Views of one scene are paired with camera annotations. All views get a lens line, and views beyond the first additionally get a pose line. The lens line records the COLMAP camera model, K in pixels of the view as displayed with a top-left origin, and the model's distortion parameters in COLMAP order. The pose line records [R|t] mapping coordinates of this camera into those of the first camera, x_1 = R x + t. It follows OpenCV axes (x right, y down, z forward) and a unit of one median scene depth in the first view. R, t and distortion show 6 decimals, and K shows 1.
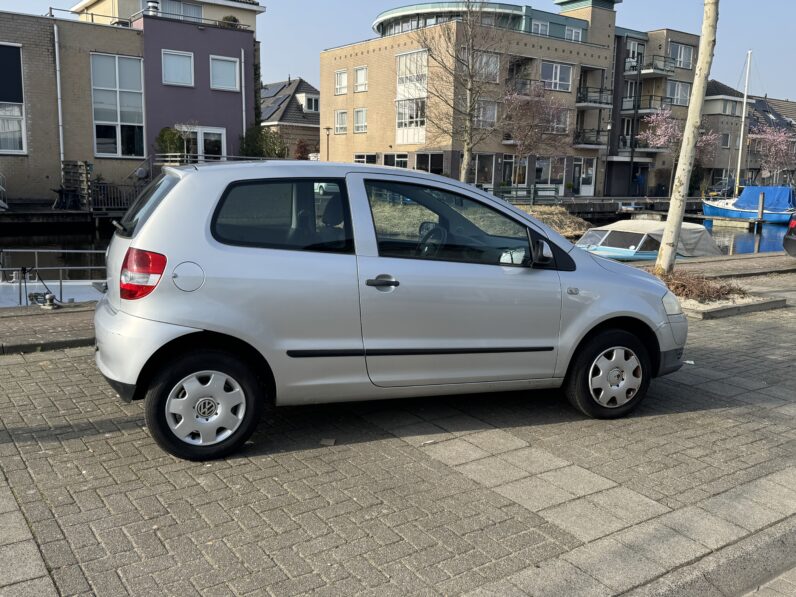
lens RADIAL K [[742.8, 0, 398.0], [0, 742.8, 298.5], [0, 0, 1]] dist [0.159025, -0.286935]
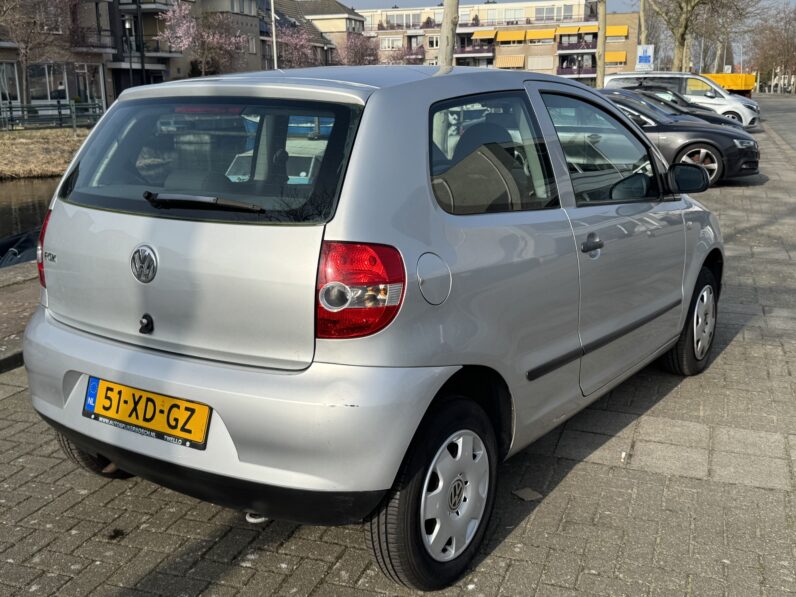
lens RADIAL K [[887.4, 0, 398.0], [0, 887.4, 298.5], [0, 0, 1]] dist [0.202955, -0.475365]
pose [[0.813352, -0.165595, 0.557707, -0.504164], [0.127119, 0.986057, 0.107393, -0.067459], [-0.567715, -0.016453, 0.823061, 0.342441]]
